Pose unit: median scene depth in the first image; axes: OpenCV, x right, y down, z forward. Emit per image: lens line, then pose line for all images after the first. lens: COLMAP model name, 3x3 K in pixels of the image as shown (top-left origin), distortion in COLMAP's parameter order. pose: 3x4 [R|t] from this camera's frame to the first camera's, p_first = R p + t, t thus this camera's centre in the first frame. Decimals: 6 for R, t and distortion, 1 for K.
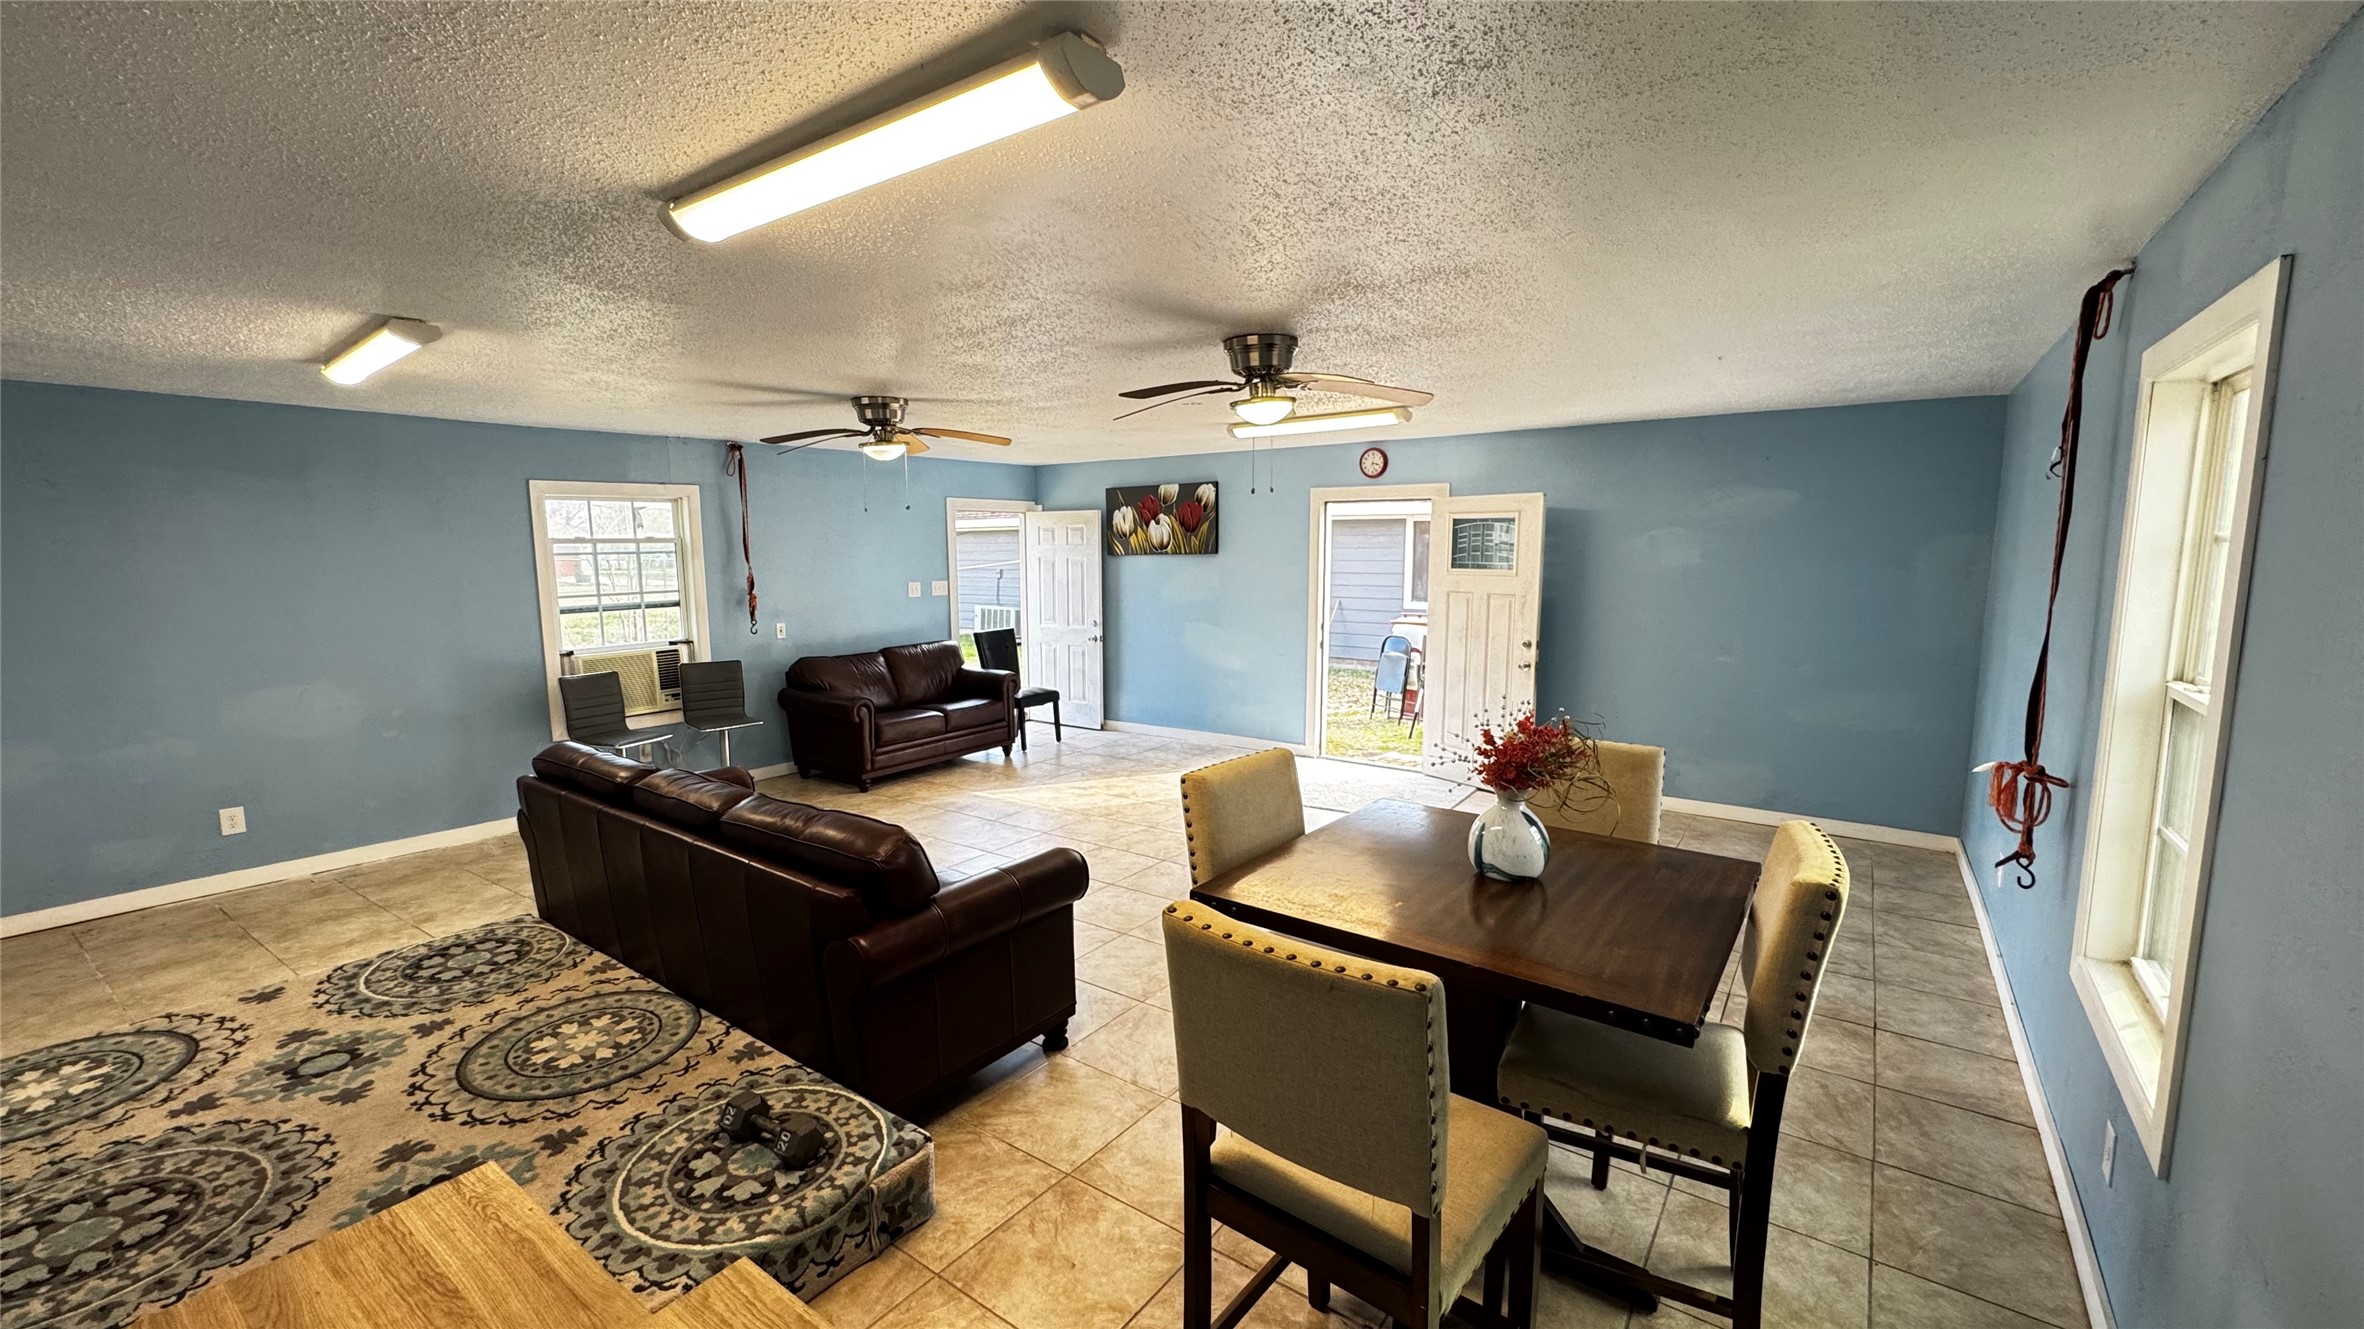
lens RADIAL K [[944.8, 0, 1182.0], [0, 944.8, 664.5], [0, 0, 1]] dist [0.000747, -0.000103]
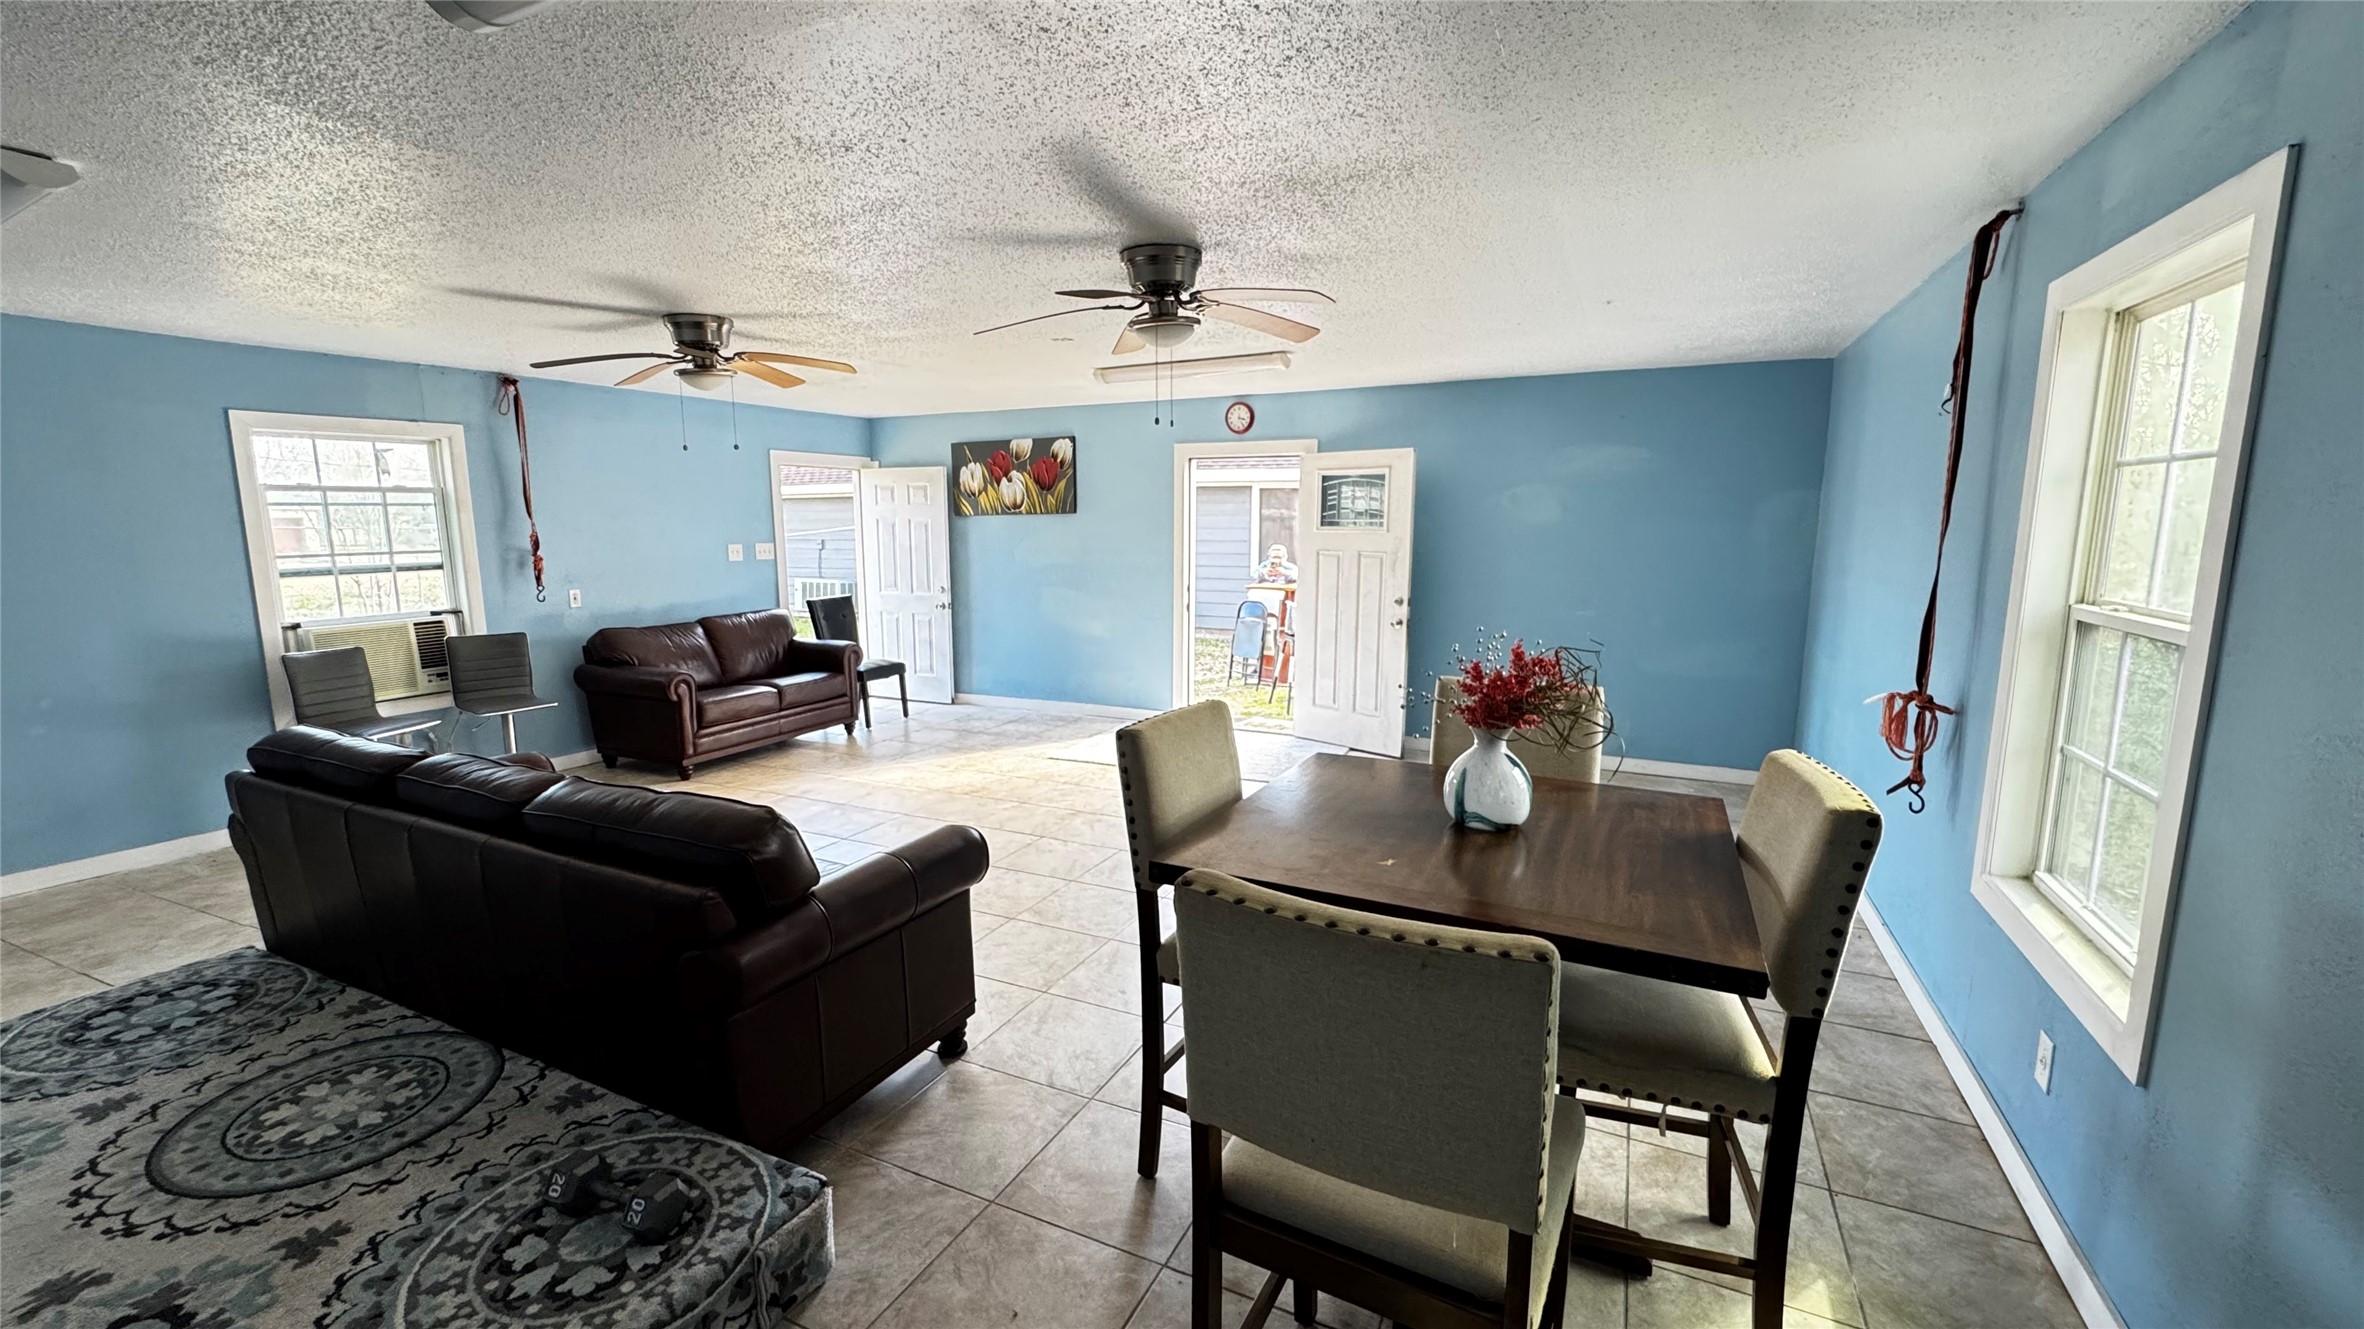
lens RADIAL K [[948.9, 0, 1182.0], [0, 948.9, 664.5], [0, 0, 1]] dist [-0.001679, 0.000368]
pose [[0.984166, -0.023742, 0.175652, -0.064603], [0.019340, 0.999456, 0.026730, 0.024340], [-0.176191, -0.022910, 0.984089, 0.097760]]
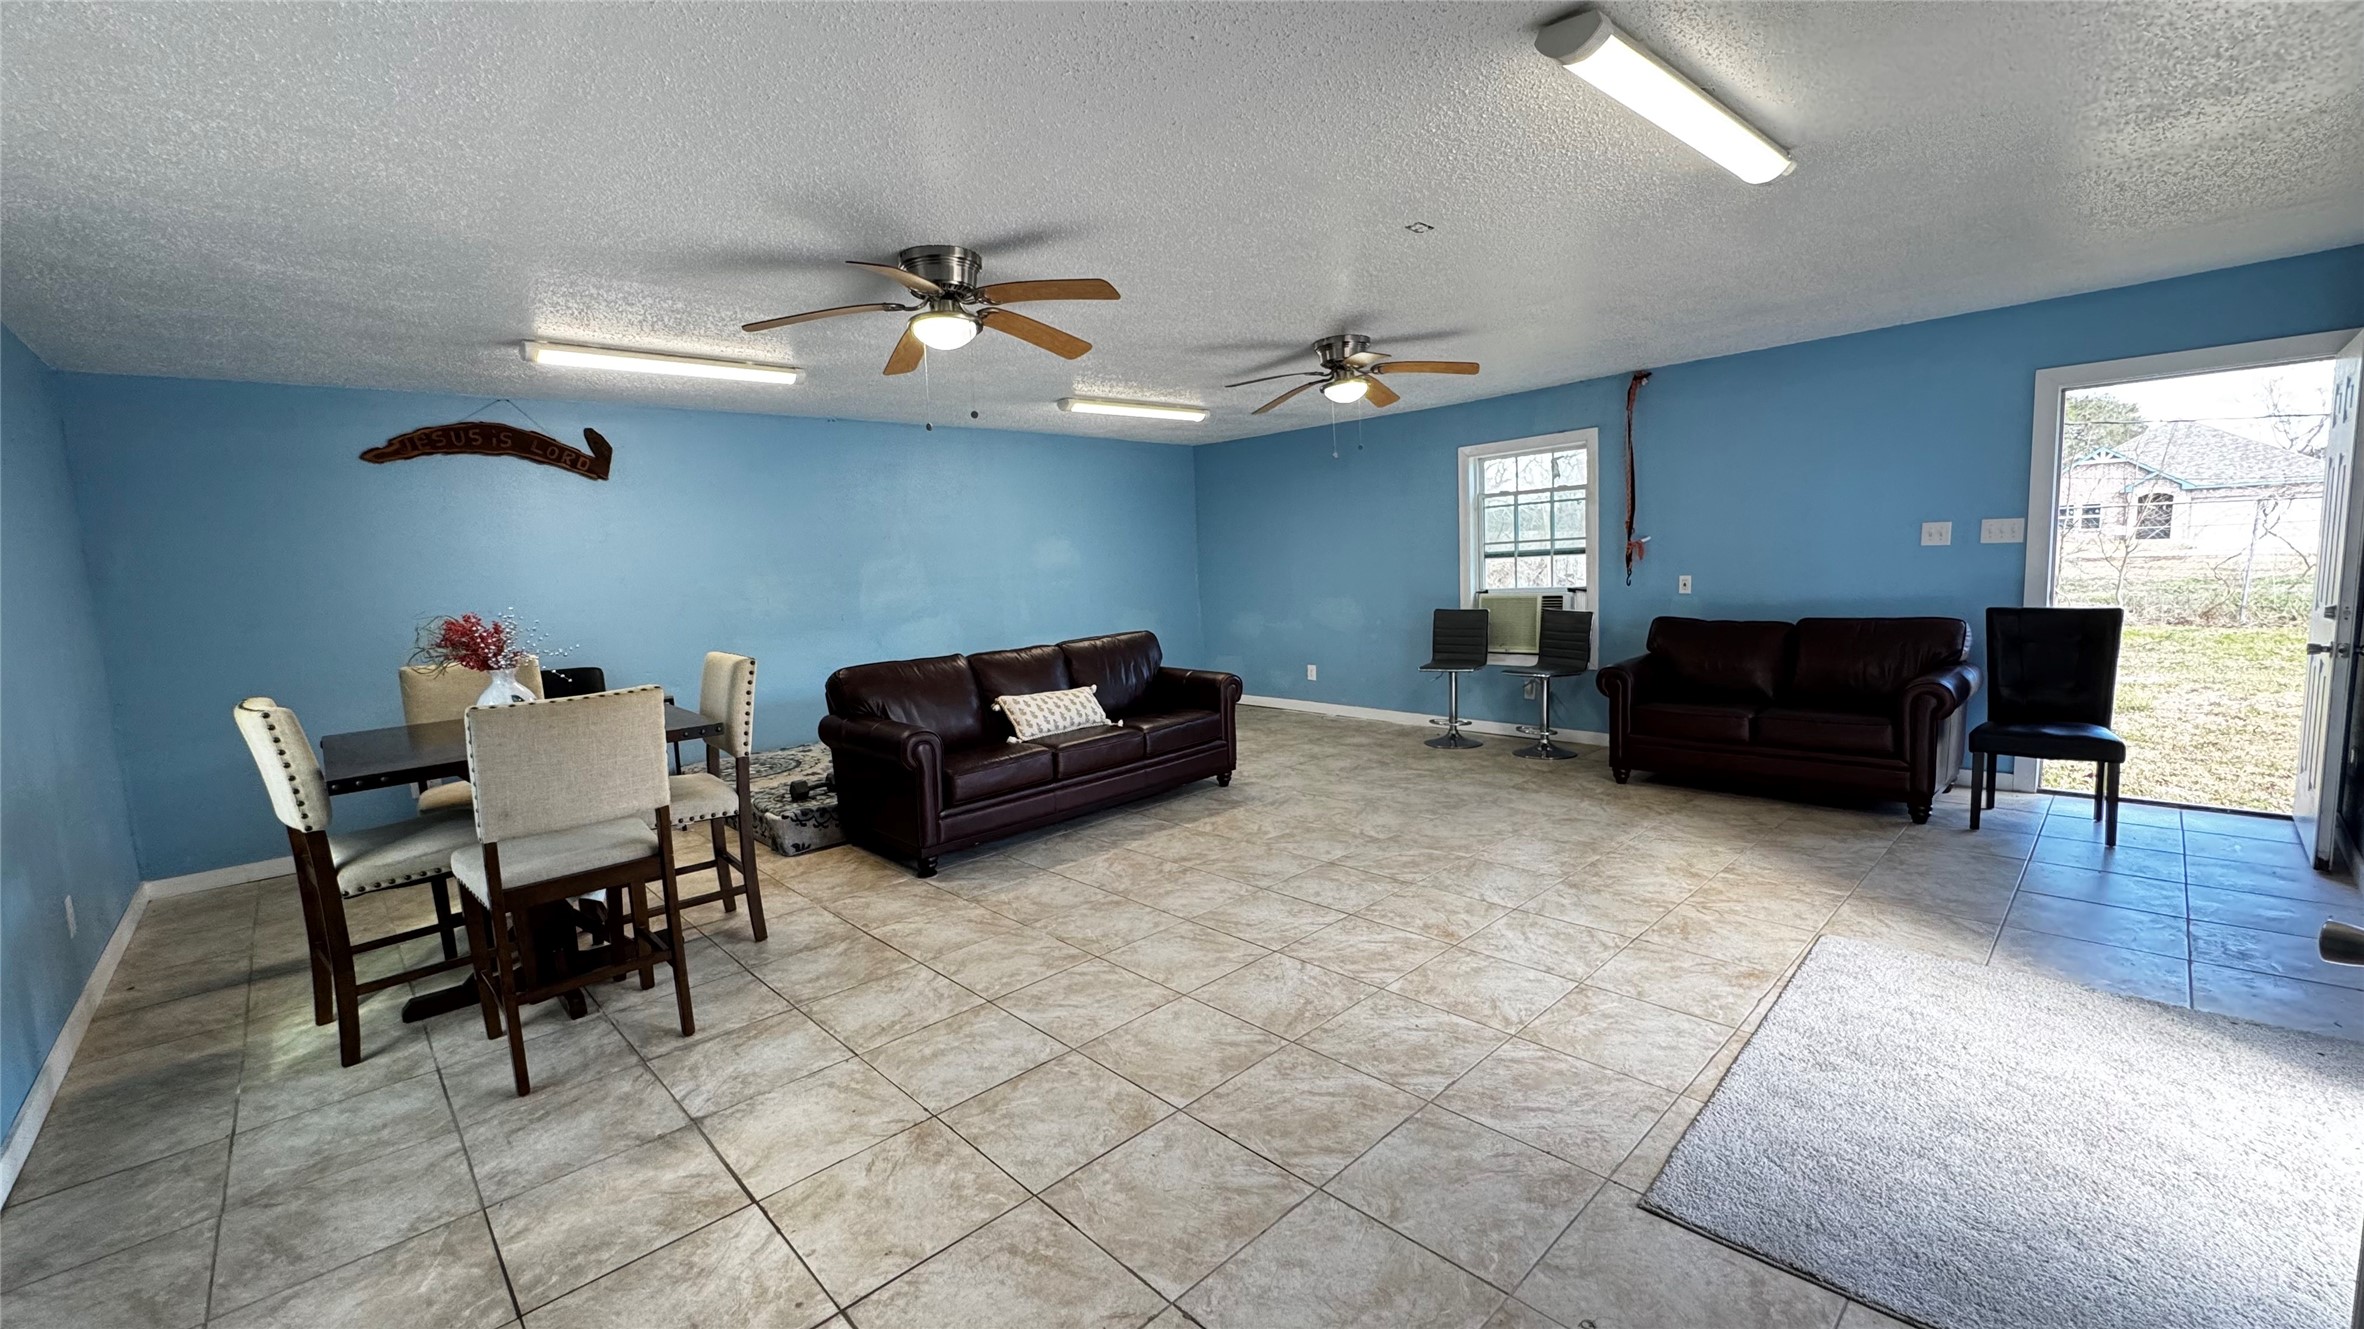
lens RADIAL K [[944.8, 0, 1182.0], [0, 944.8, 664.5], [0, 0, 1]] dist [0.000747, -0.000103]
pose [[-0.175341, 0.124723, -0.976576, 0.976413], [-0.076473, 0.987220, 0.139813, -0.098038], [0.981533, 0.099197, -0.163562, 1.411039]]
